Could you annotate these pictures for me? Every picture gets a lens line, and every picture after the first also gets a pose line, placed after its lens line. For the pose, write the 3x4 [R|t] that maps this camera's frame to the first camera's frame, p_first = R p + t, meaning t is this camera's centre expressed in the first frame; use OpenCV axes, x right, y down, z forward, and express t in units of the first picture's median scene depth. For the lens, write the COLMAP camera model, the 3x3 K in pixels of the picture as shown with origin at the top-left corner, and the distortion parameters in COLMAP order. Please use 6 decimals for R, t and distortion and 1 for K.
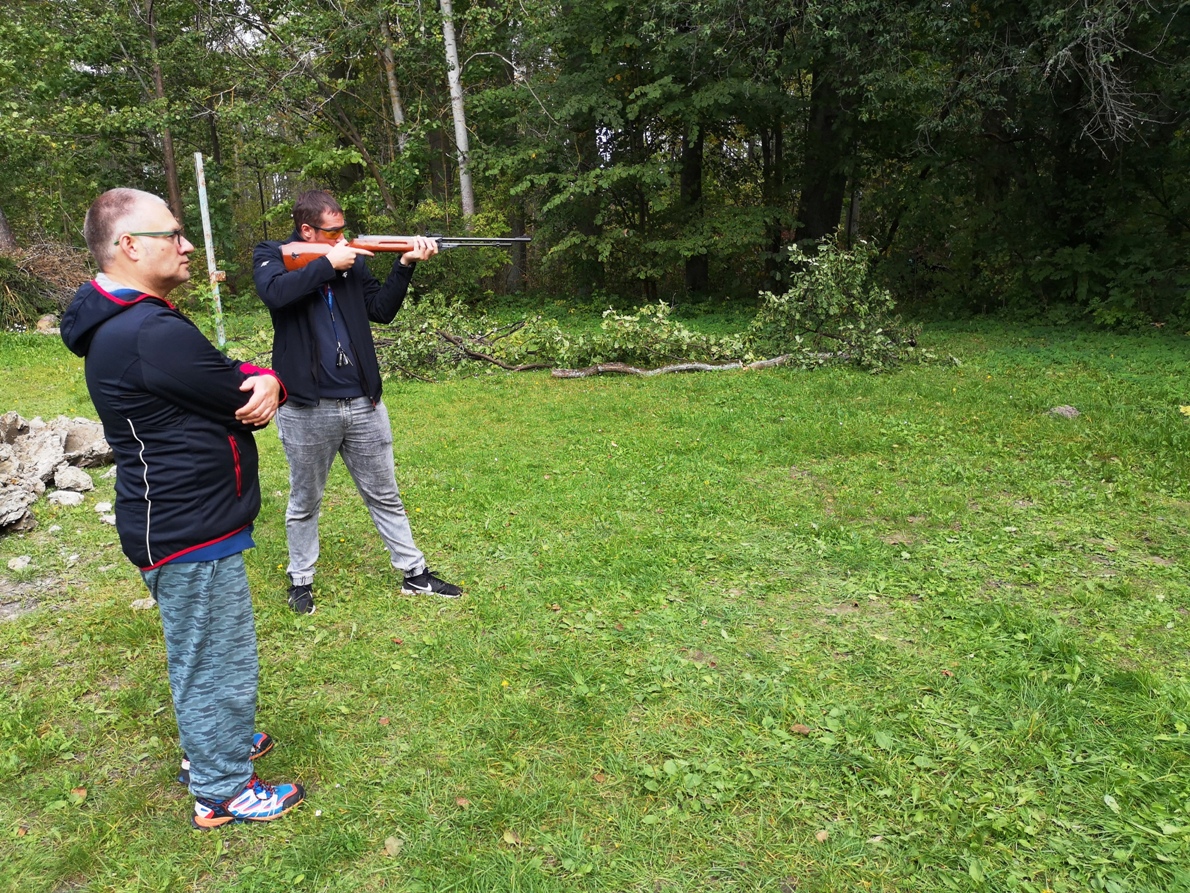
lens RADIAL K [[979.4, 0, 589.1], [0, 979.4, 443.7], [0, 0, 1]] dist [0.051121, -0.001528]
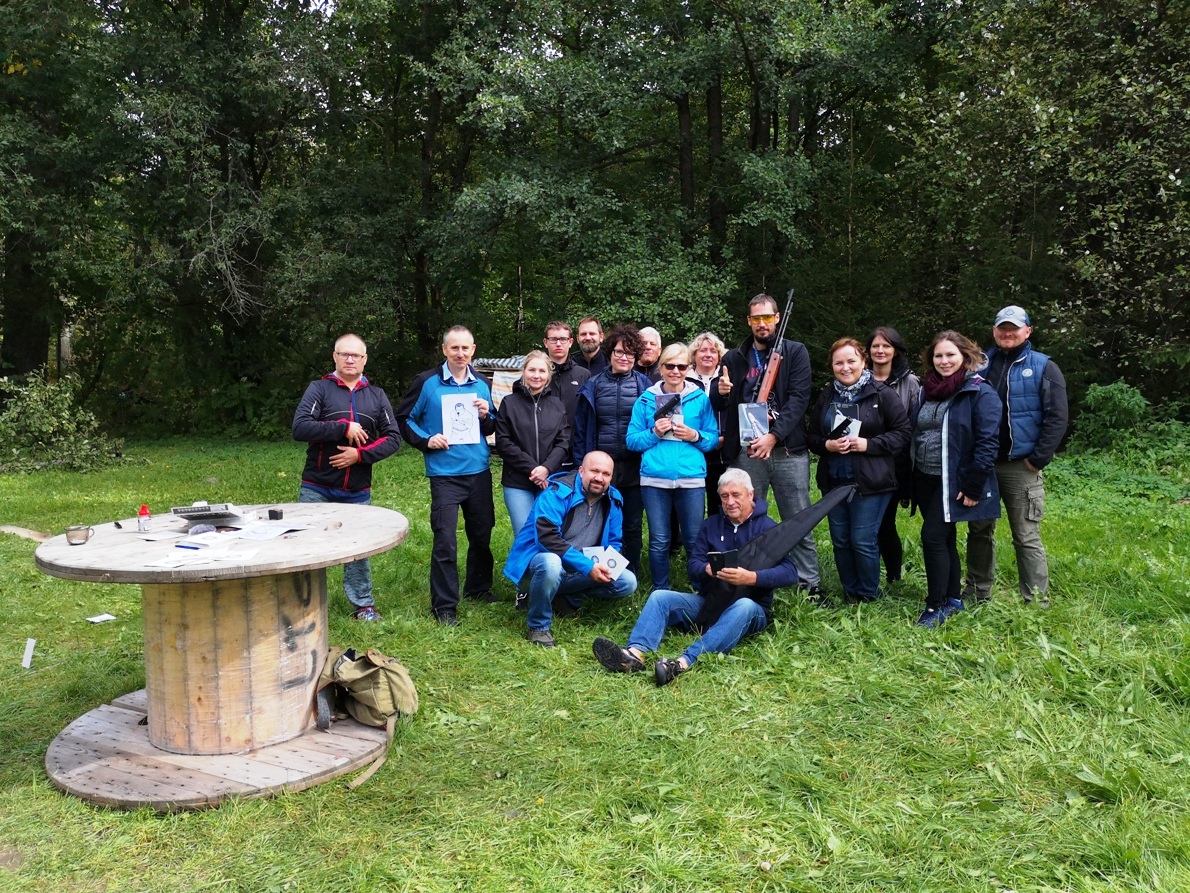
lens RADIAL K [[940.0, 0, 651.2], [0, 940.0, 443.3], [0, 0, 1]] dist [0.157669, -0.183885]
pose [[0.700402, -0.037211, 0.712778, -0.100176], [0.138678, 0.986704, -0.084758, 0.098768], [-0.700147, 0.158211, 0.696250, -0.424837]]
